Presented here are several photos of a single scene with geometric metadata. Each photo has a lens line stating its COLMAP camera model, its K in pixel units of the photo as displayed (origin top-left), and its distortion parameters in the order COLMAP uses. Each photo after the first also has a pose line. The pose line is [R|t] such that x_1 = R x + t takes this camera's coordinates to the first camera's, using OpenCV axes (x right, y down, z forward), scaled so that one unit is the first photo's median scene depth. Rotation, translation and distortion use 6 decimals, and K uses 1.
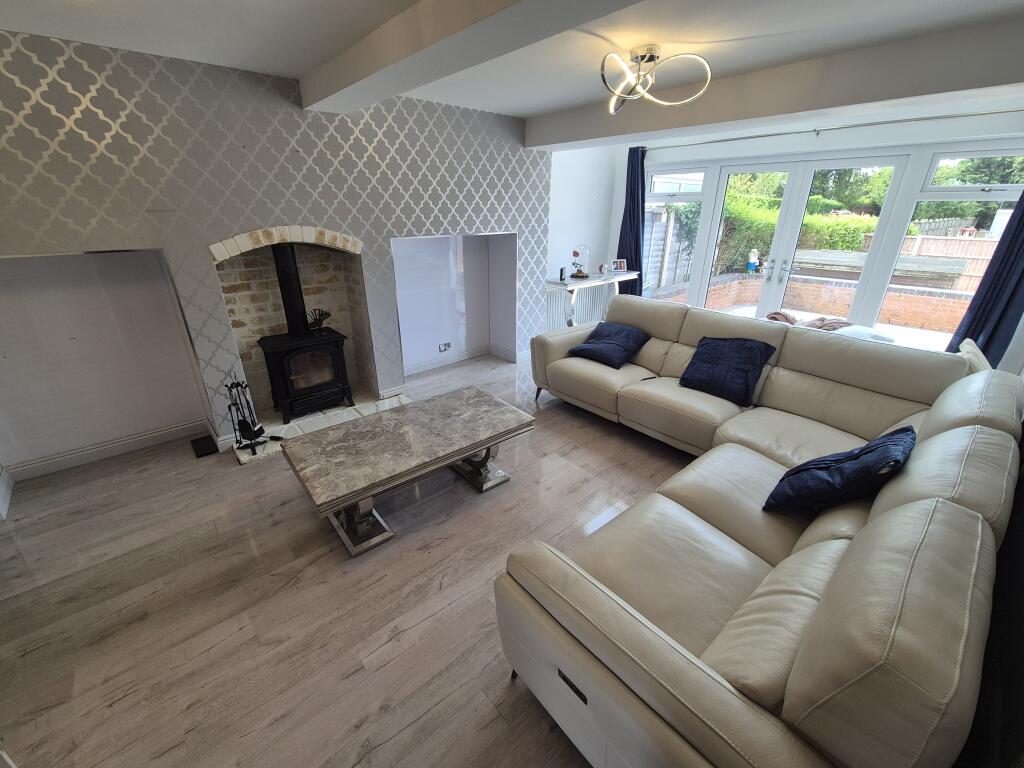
lens RADIAL K [[421.1, 0, 505.8], [0, 421.1, 384.6], [0, 0, 1]] dist [-0.001262, -0.000391]
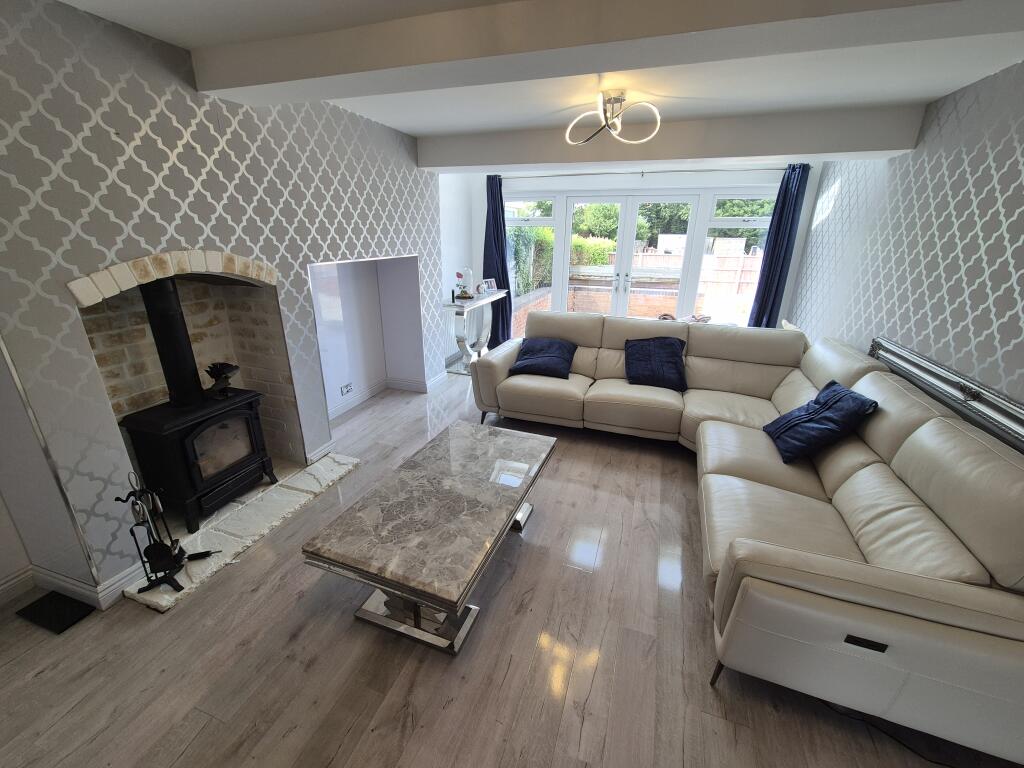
lens RADIAL K [[421.1, 0, 511.7], [0, 421.1, 384.3], [0, 0, 1]] dist [-0.001262, -0.000391]
pose [[0.865392, -0.162736, 0.473934, -0.352378], [0.185810, 0.982584, -0.001892, -0.046187], [-0.465372, 0.089698, 0.880558, 0.124743]]
